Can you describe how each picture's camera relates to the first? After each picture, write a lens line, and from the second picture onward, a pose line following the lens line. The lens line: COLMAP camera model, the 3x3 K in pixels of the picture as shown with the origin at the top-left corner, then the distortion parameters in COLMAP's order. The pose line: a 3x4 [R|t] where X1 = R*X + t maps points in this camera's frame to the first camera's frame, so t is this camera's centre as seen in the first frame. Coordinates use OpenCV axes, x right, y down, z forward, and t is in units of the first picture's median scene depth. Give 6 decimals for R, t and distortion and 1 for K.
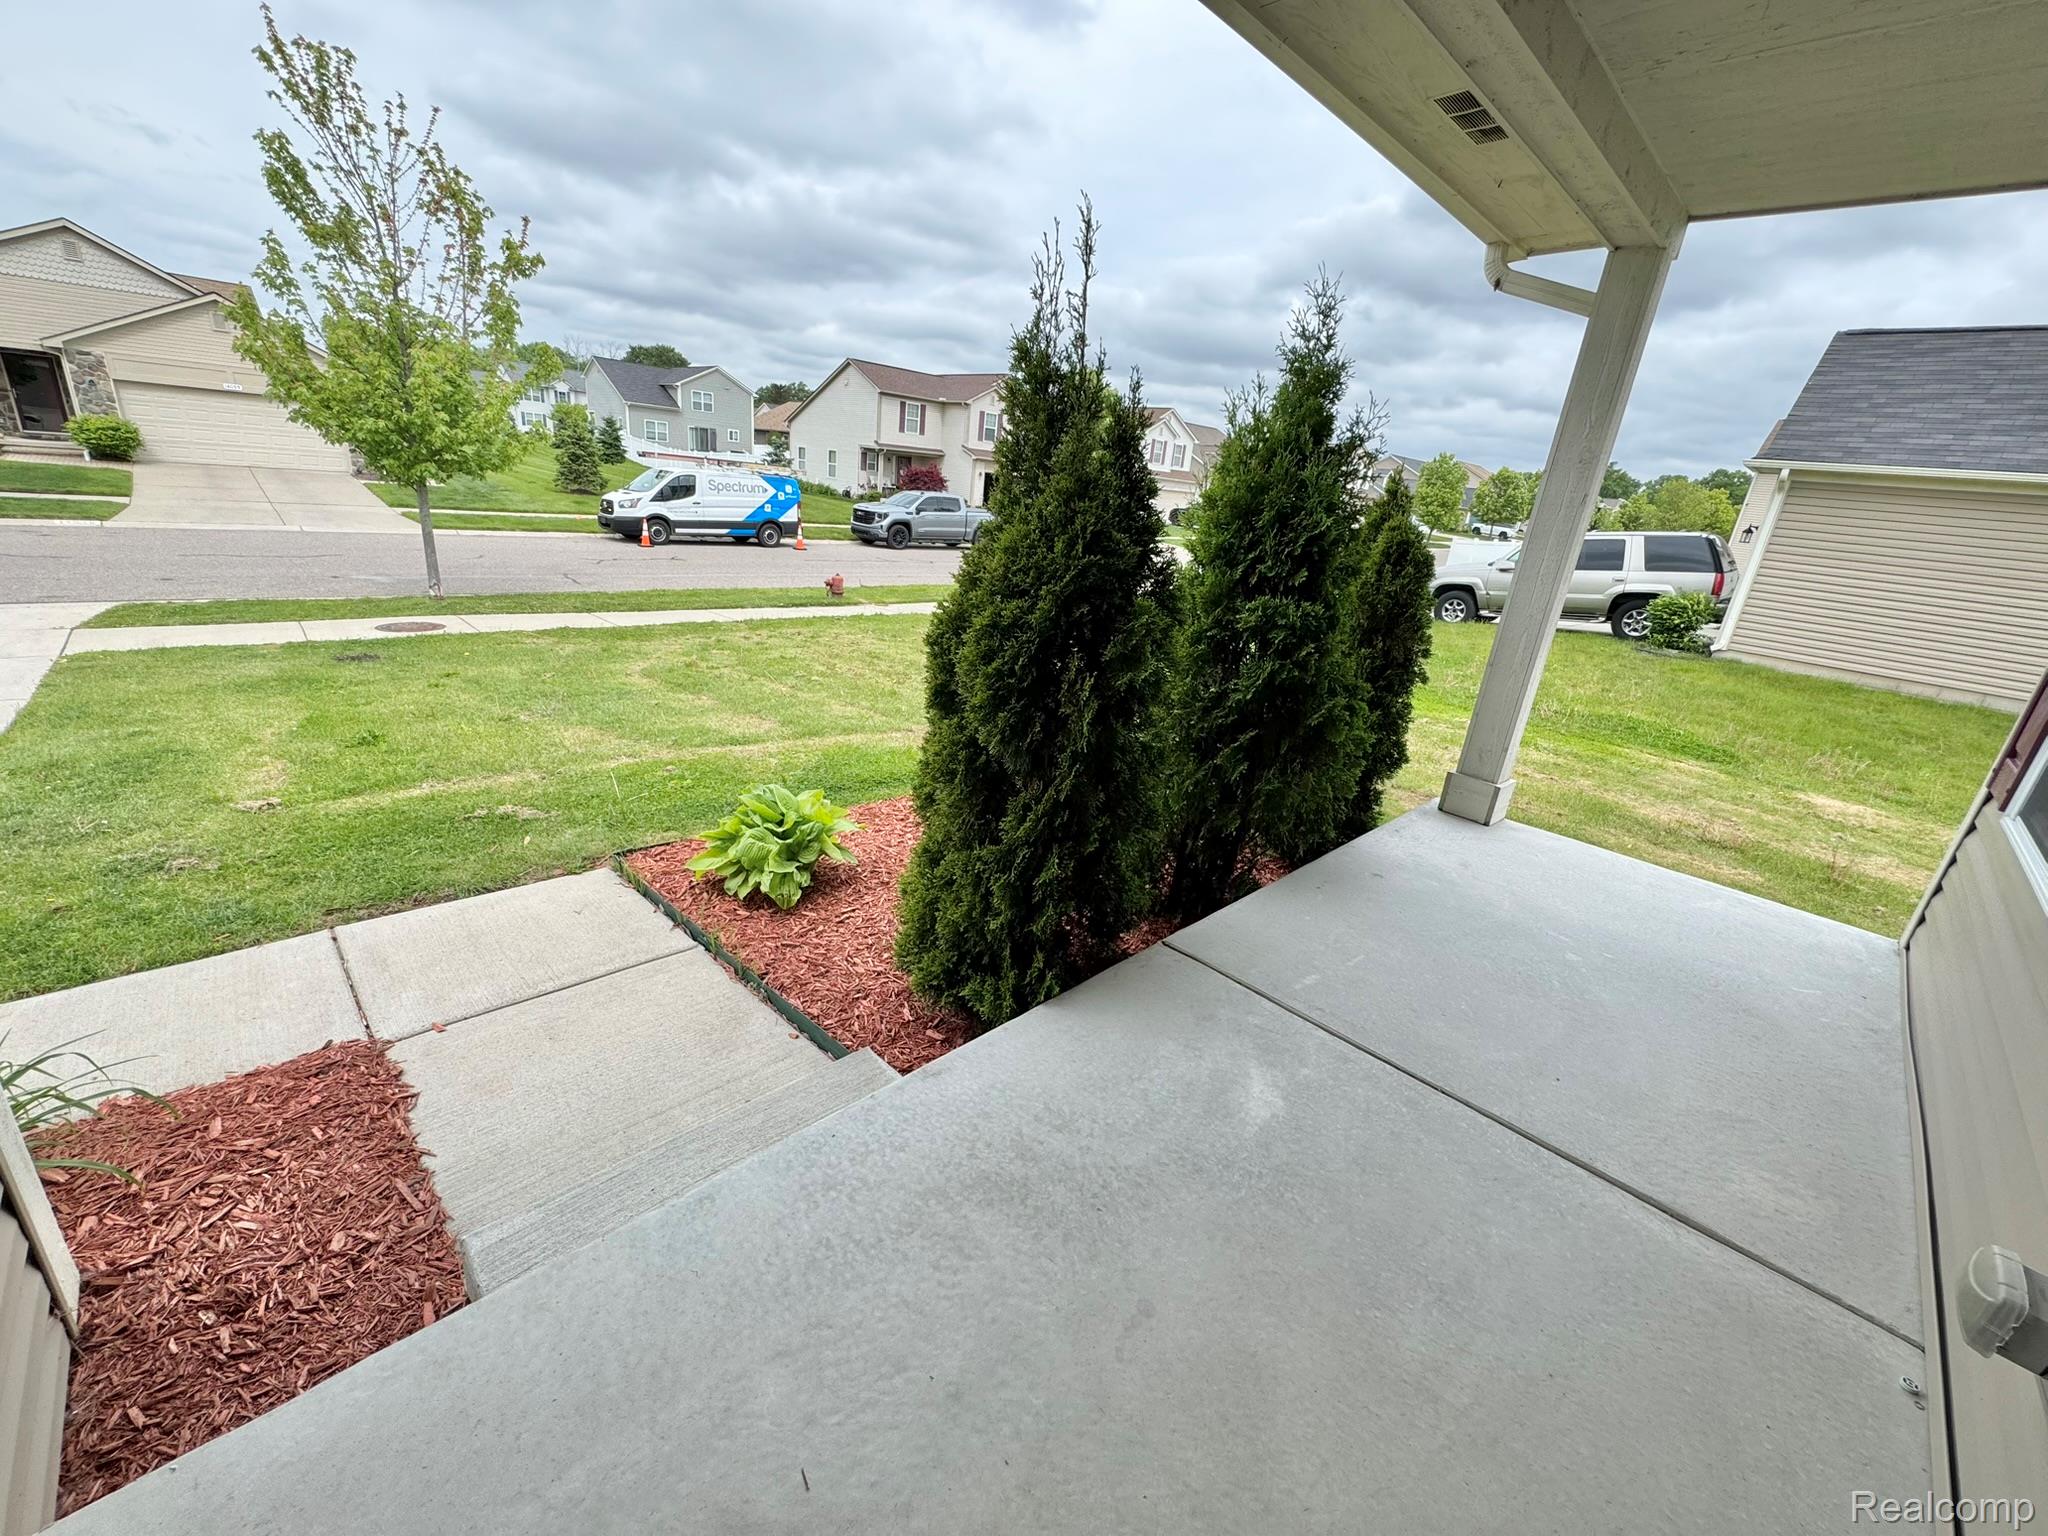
lens RADIAL K [[812.7, 0, 1032.4], [0, 812.7, 767.8], [0, 0, 1]] dist [-0.005591, 0.000664]
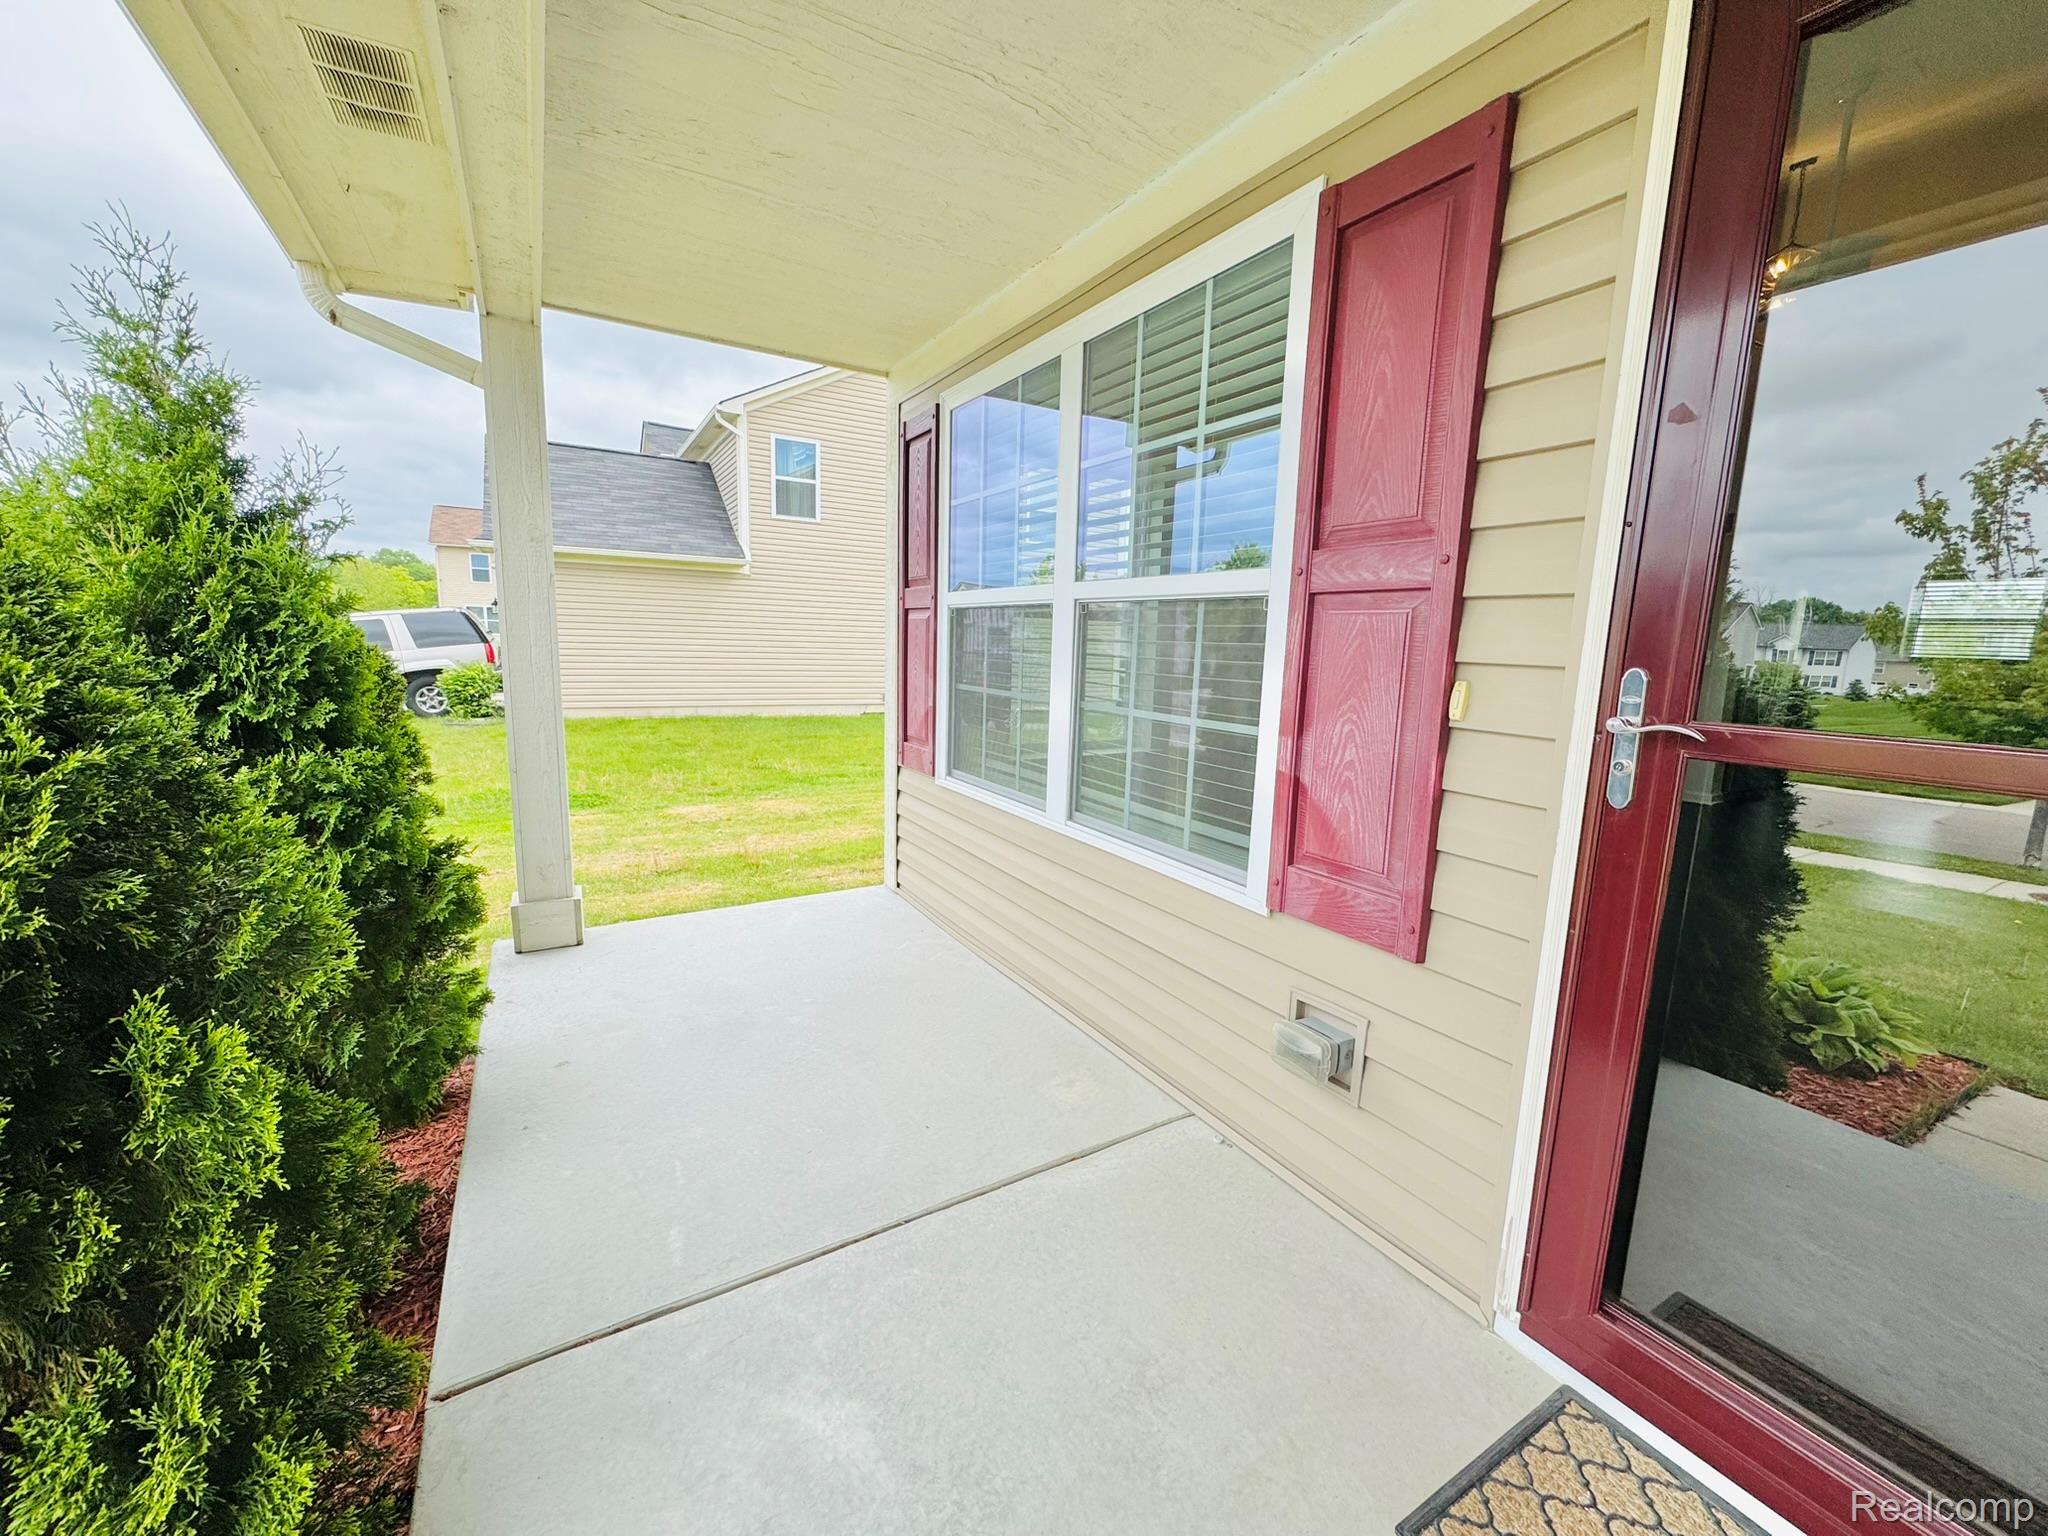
lens RADIAL K [[812.7, 0, 1022.6], [0, 812.7, 768.7], [0, 0, 1]] dist [-0.005591, 0.000664]
pose [[0.245631, -0.242488, 0.938544, -0.068318], [0.323581, 0.933182, 0.156417, -0.062218], [-0.913762, 0.265274, 0.307683, 0.173731]]
